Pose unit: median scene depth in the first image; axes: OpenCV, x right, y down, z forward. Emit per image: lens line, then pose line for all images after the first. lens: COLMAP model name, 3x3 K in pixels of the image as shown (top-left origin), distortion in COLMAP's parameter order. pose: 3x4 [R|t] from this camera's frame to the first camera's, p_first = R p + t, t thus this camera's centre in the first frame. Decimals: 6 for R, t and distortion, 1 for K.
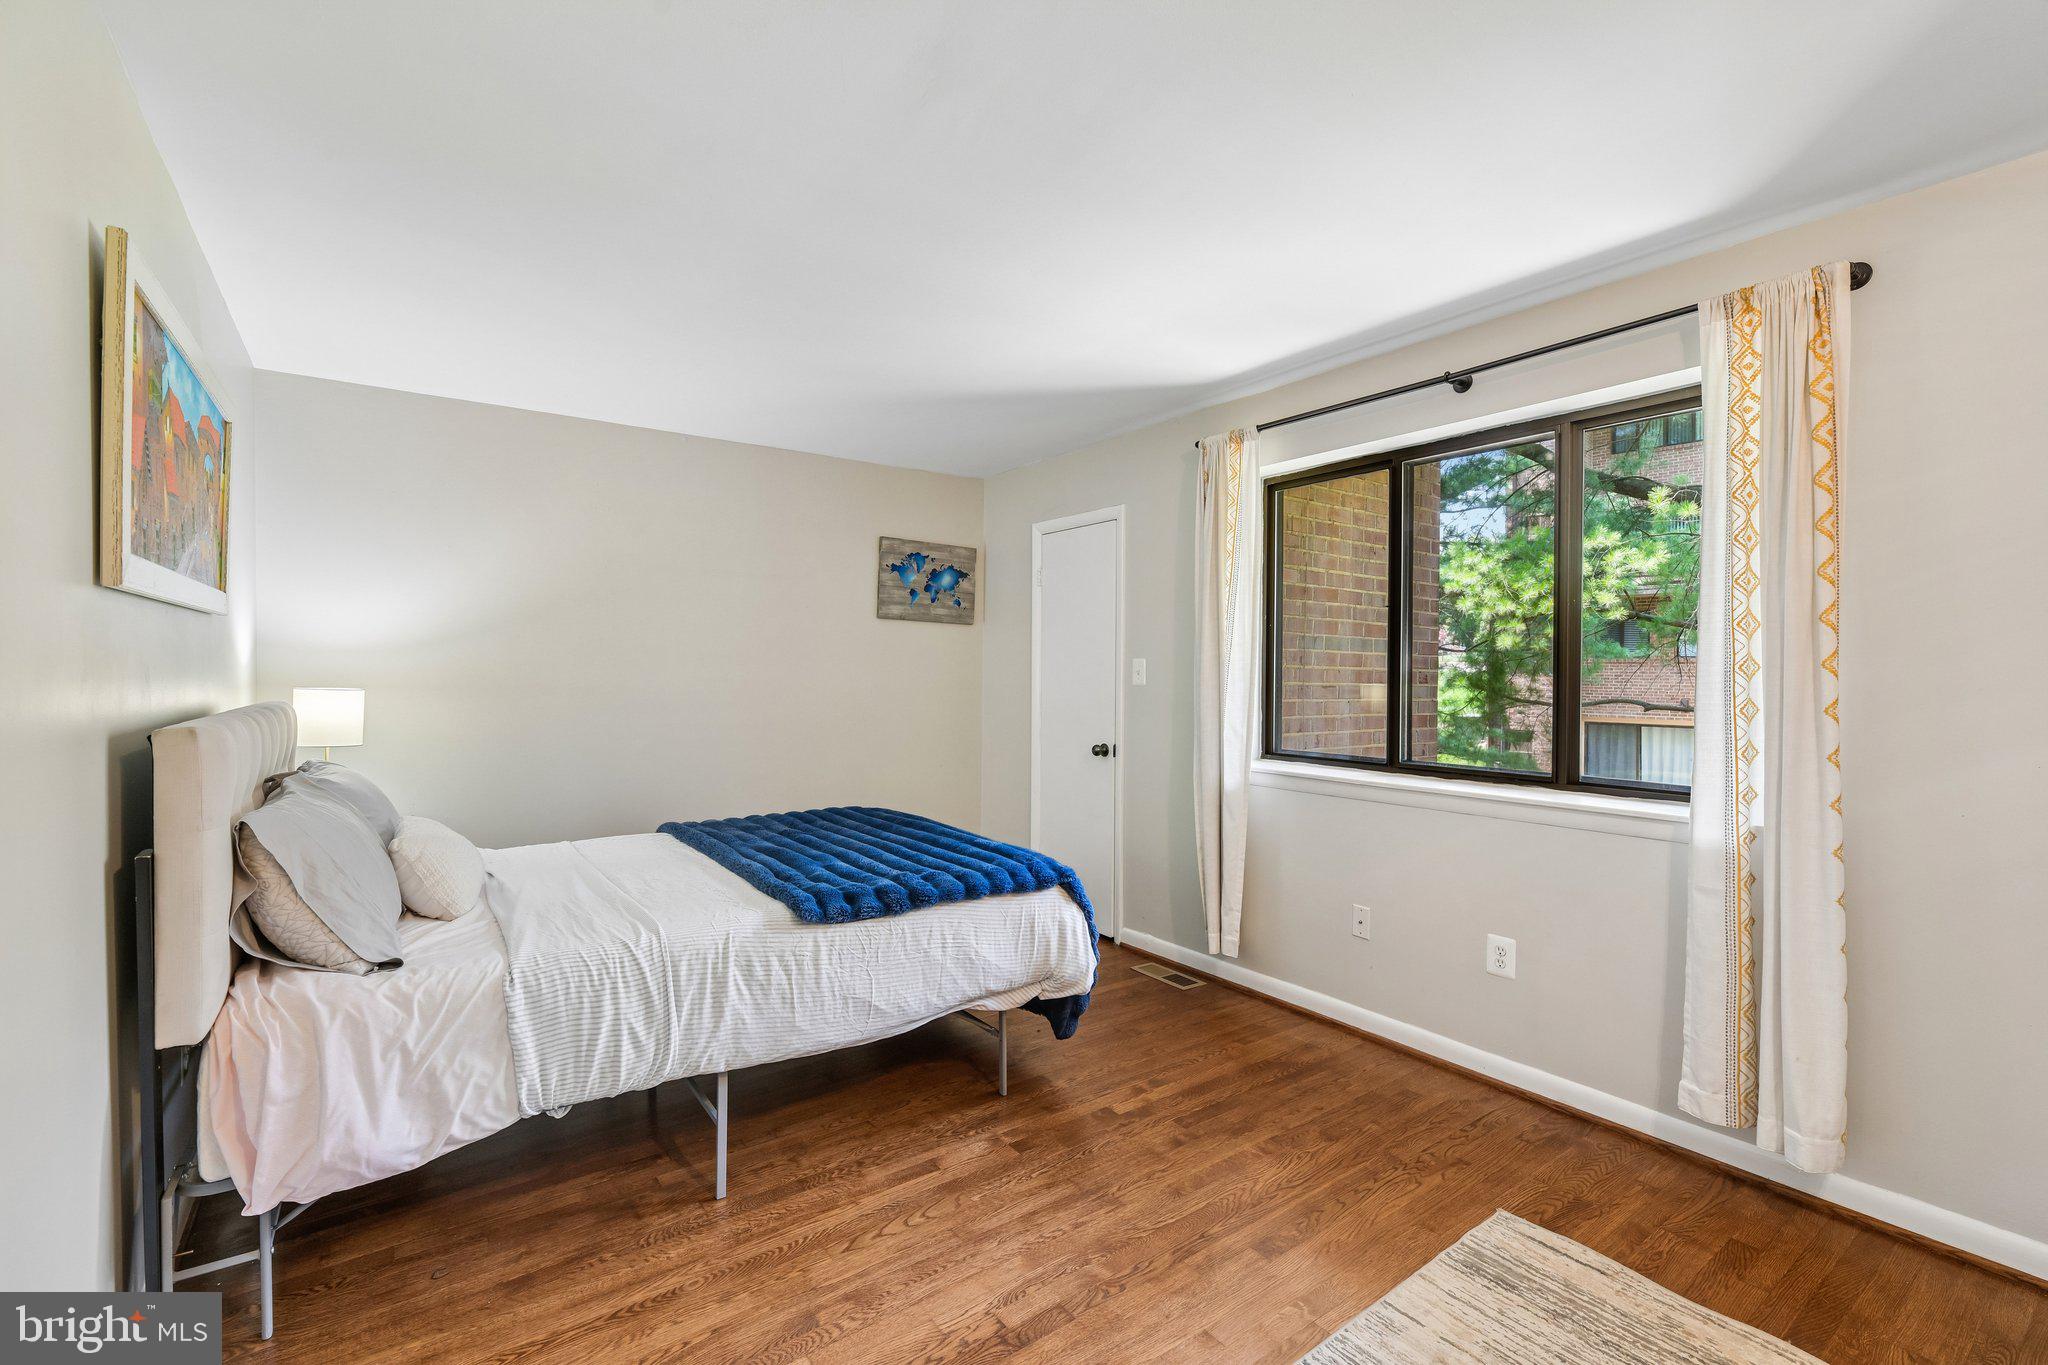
lens RADIAL K [[899.8, 0, 1032.1], [0, 899.8, 679.1], [0, 0, 1]] dist [0.000790, -0.000082]
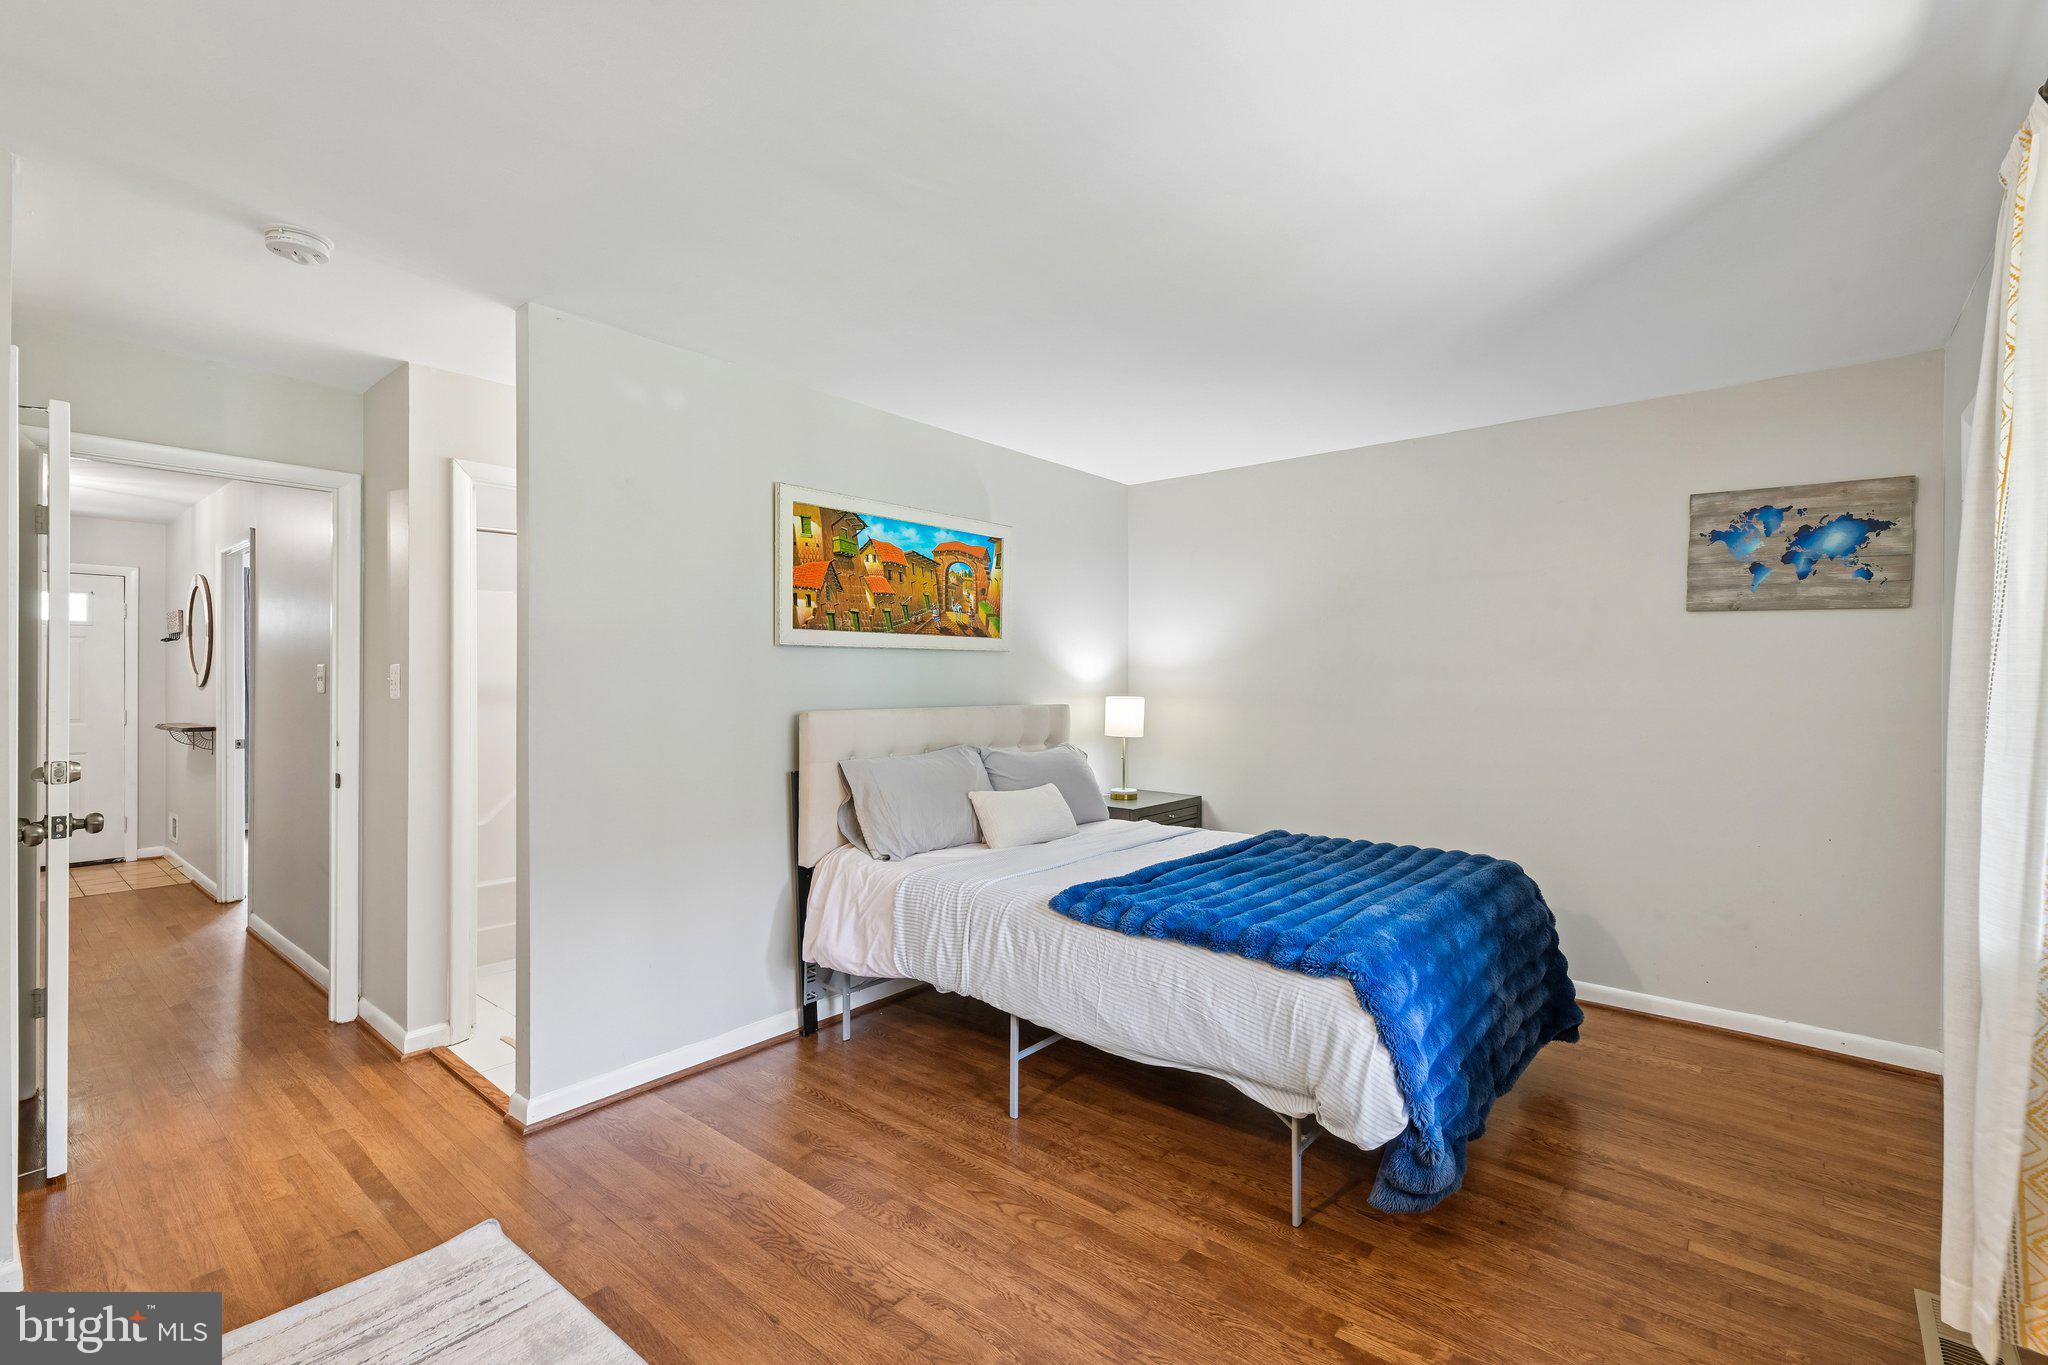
lens RADIAL K [[899.8, 0, 1032.1], [0, 899.8, 679.1], [0, 0, 1]] dist [0.000790, -0.000082]
pose [[0.242886, -0.004872, -0.970043, 0.386294], [-0.013818, 0.999869, -0.008482, -0.001751], [0.969956, 0.015464, 0.242787, 0.332461]]
